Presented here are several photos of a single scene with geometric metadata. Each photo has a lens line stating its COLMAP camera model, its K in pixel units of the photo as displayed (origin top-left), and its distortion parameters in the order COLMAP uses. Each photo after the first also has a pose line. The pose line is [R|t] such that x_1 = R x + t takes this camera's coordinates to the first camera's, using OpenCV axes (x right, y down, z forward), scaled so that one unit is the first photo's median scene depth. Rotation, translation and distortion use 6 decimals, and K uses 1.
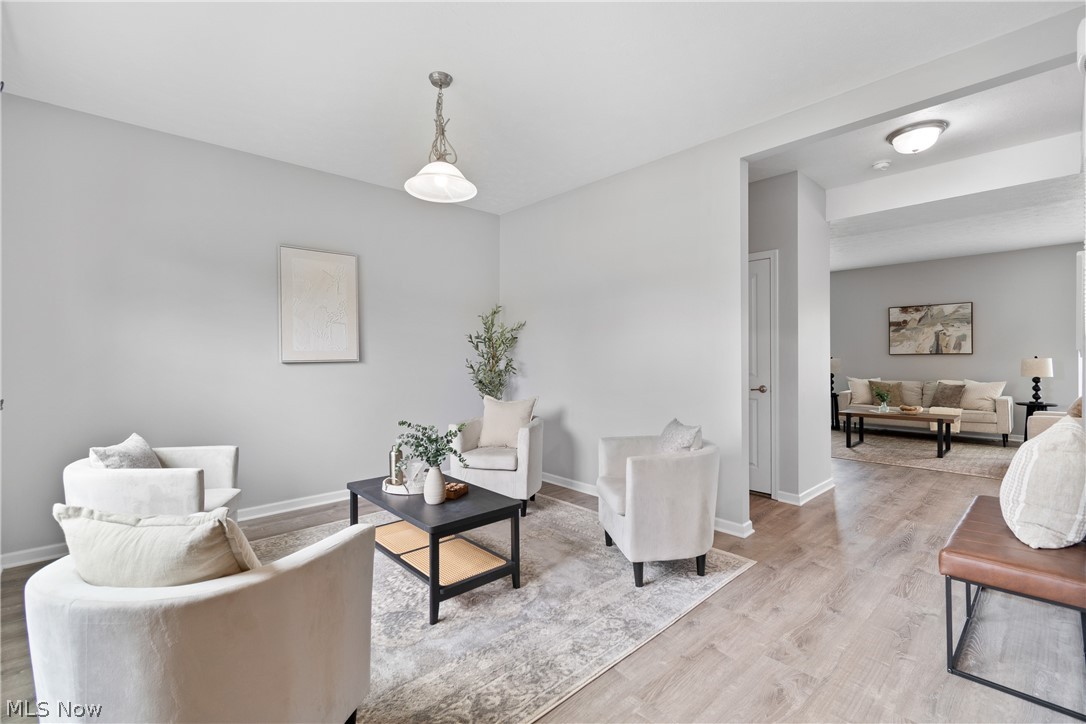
lens RADIAL K [[477.1, 0, 541.3], [0, 477.1, 360.2], [0, 0, 1]] dist [0.000047, -0.000324]
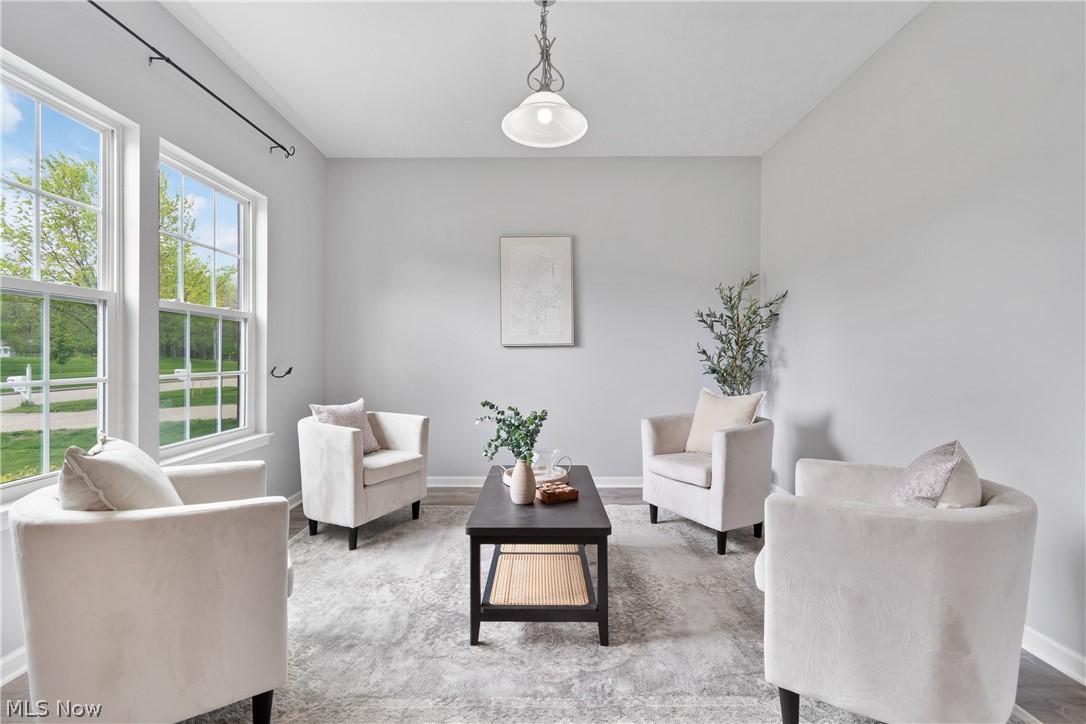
lens RADIAL K [[482.0, 0, 541.5], [0, 482.0, 357.7], [0, 0, 1]] dist [-0.000463, -0.000826]
pose [[0.735134, 0.004386, -0.677907, 0.330579], [-0.005856, 0.999983, 0.000119, 0.039721], [0.677896, 0.003882, 0.735147, 0.355519]]
